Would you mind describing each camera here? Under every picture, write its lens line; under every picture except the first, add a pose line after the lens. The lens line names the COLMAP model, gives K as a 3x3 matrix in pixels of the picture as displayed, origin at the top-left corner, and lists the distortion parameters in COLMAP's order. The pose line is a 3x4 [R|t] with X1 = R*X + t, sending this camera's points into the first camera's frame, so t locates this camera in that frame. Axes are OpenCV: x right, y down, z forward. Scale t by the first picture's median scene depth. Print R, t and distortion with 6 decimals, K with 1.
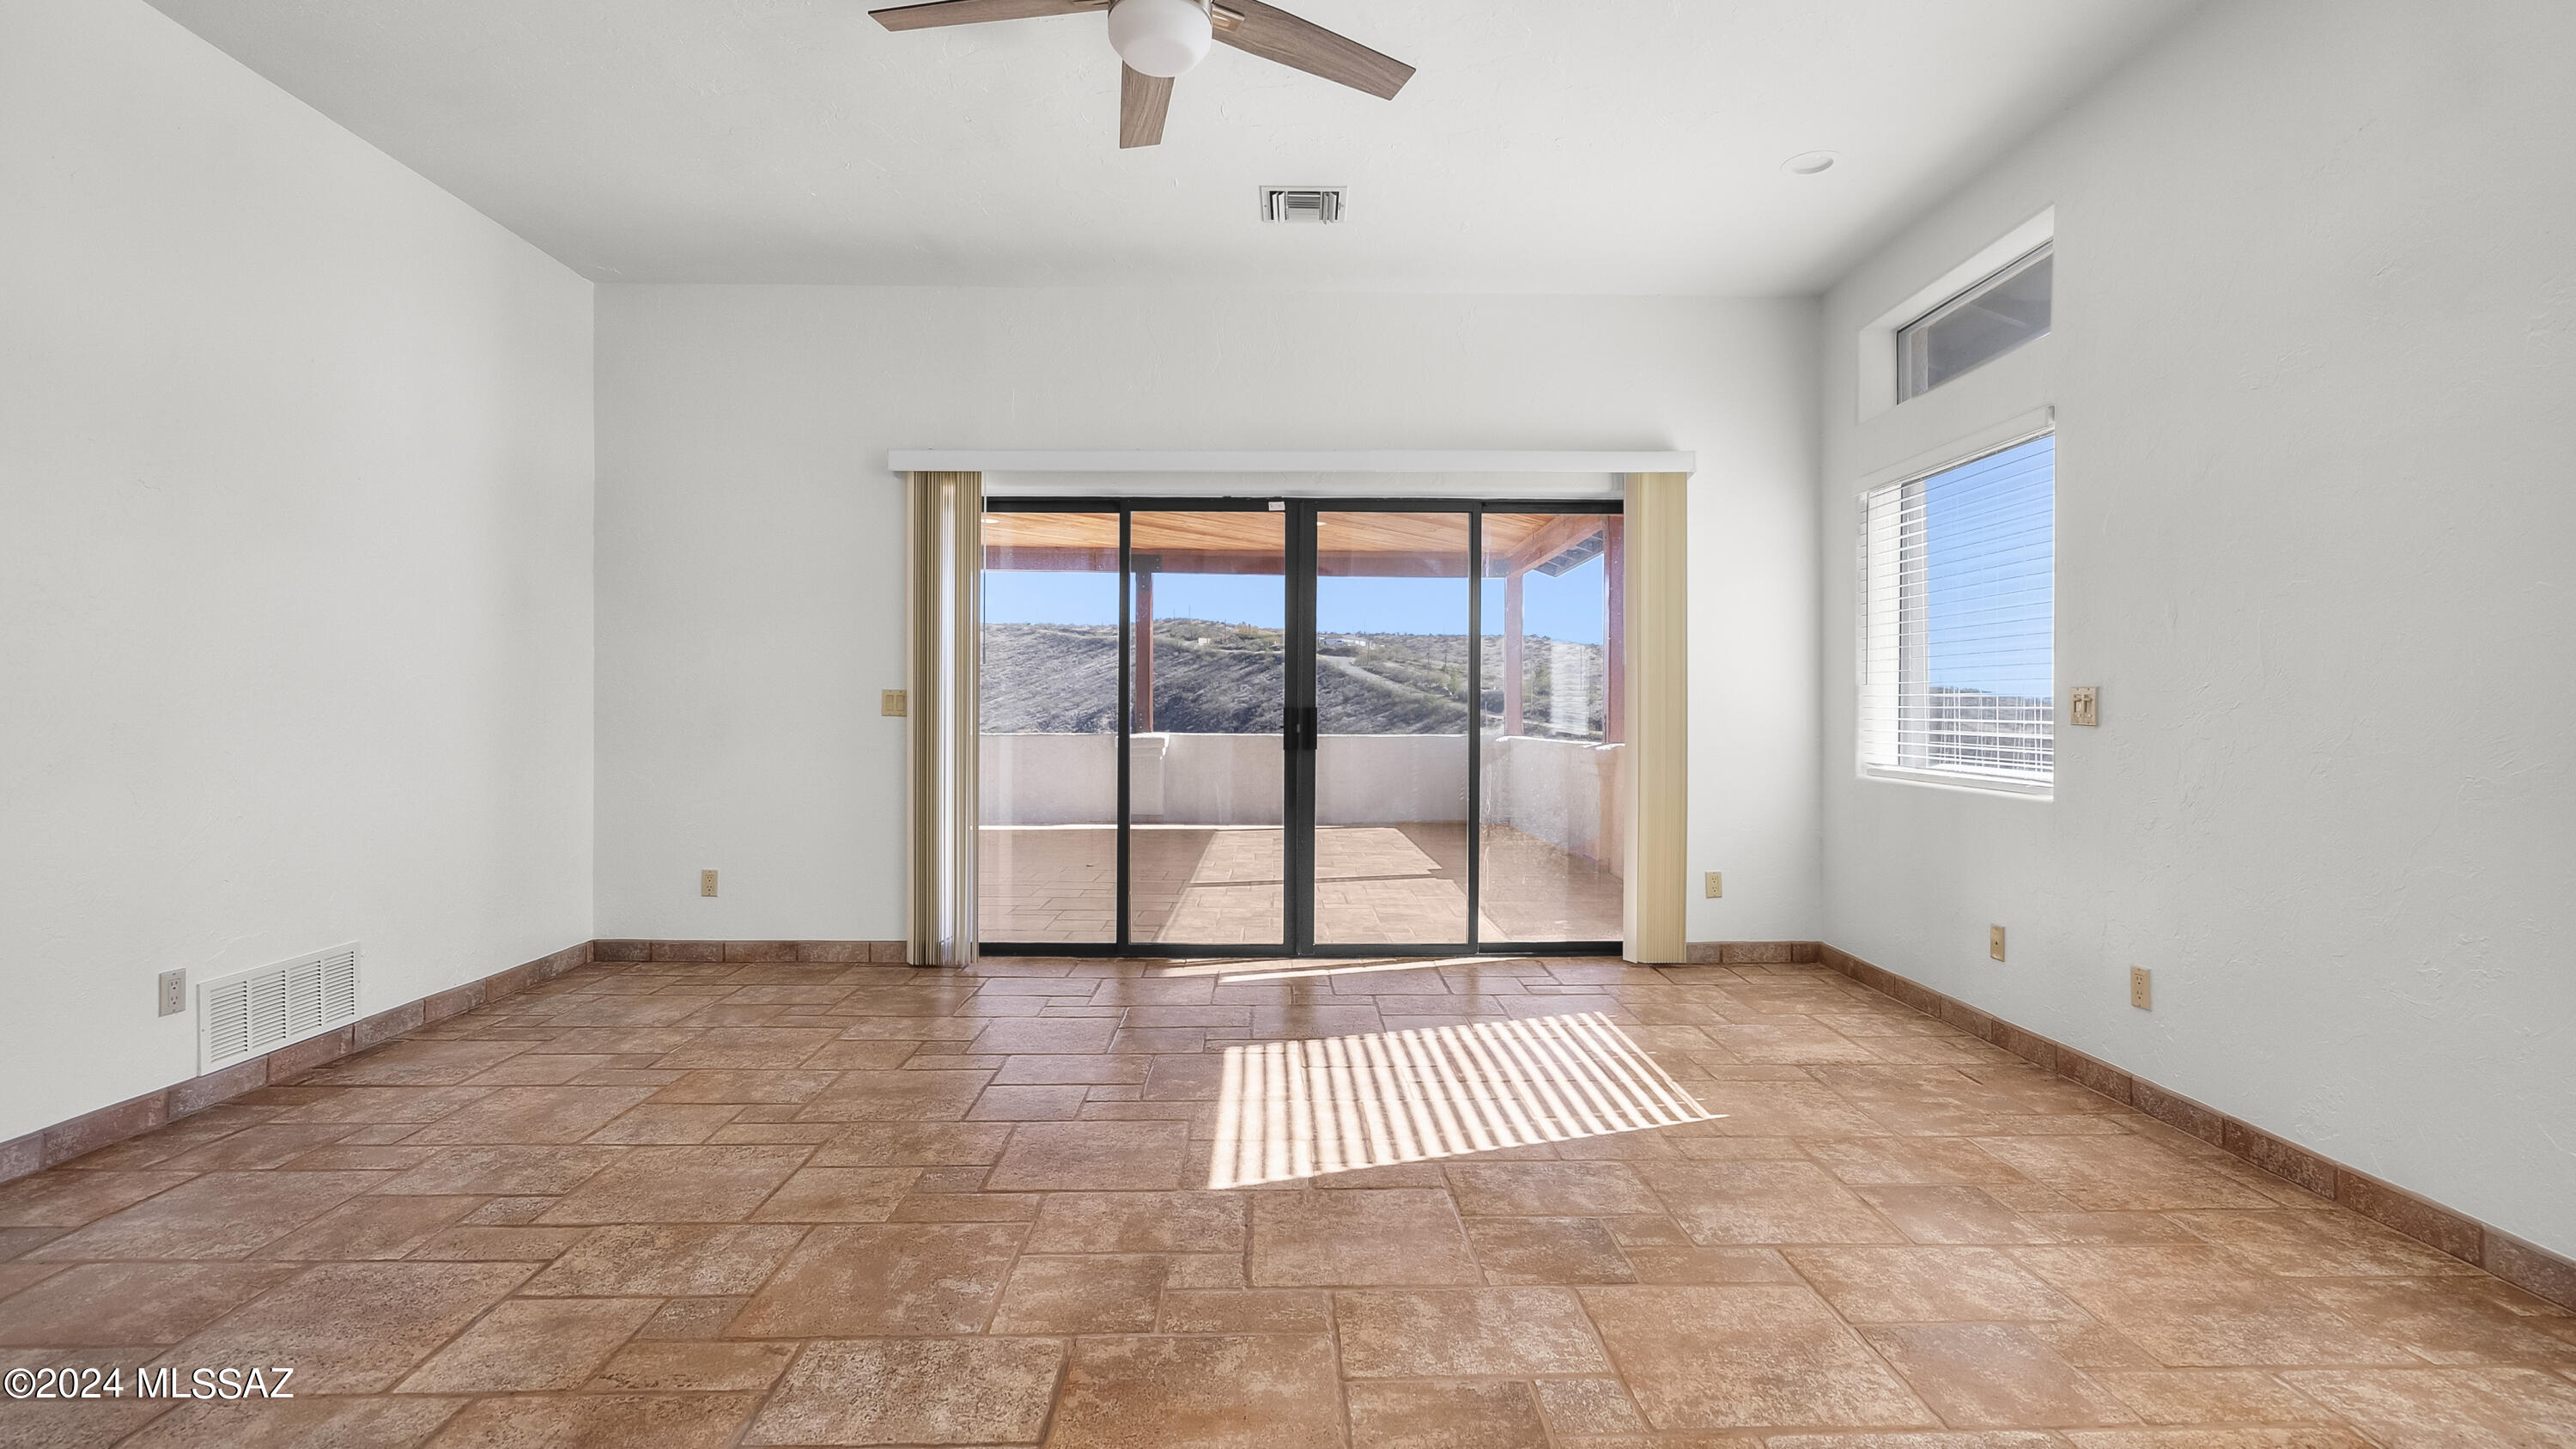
lens RADIAL K [[1178.6, 0, 1289.5], [0, 1178.6, 712.6], [0, 0, 1]] dist [-0.003698, 0.001652]
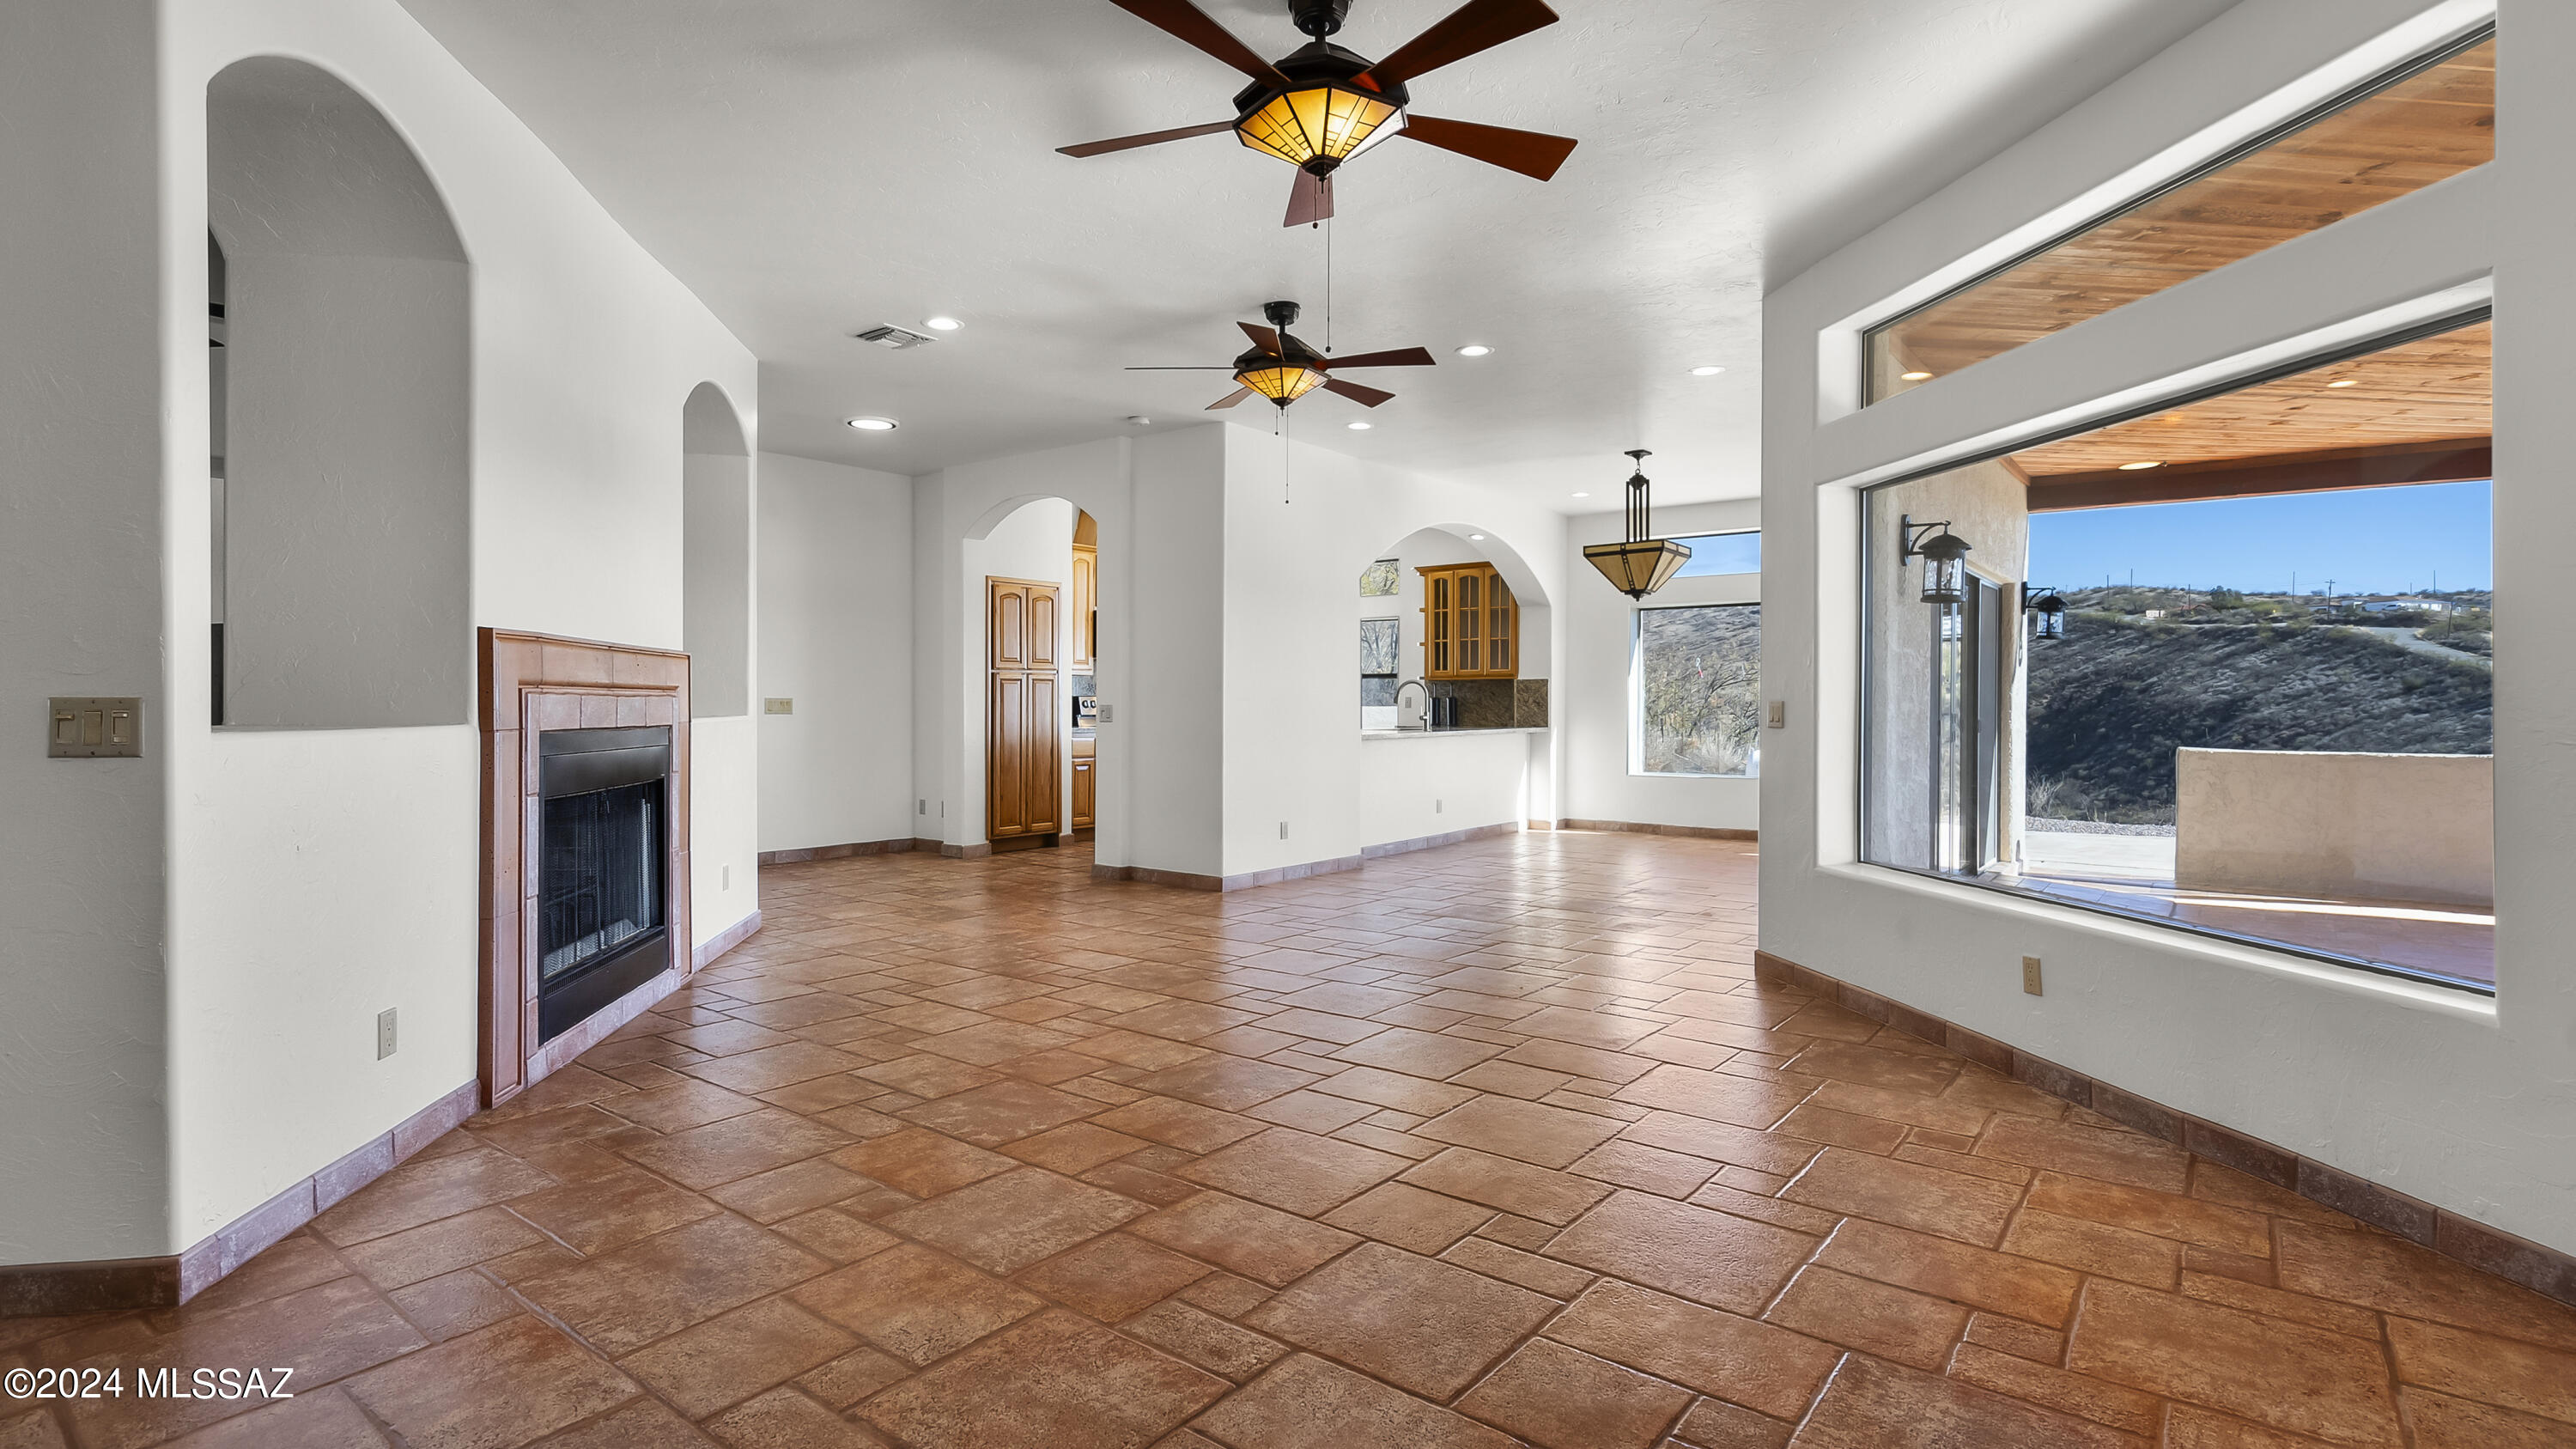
lens RADIAL K [[1263.6, 0, 1289.4], [0, 1263.6, 708.8], [0, 0, 1]] dist [-0.001932, -0.000459]
pose [[0.778888, 0.002610, -0.627158, 0.481943], [-0.001235, 0.999996, 0.002627, -0.008510], [0.627162, -0.001272, 0.778888, -0.080788]]
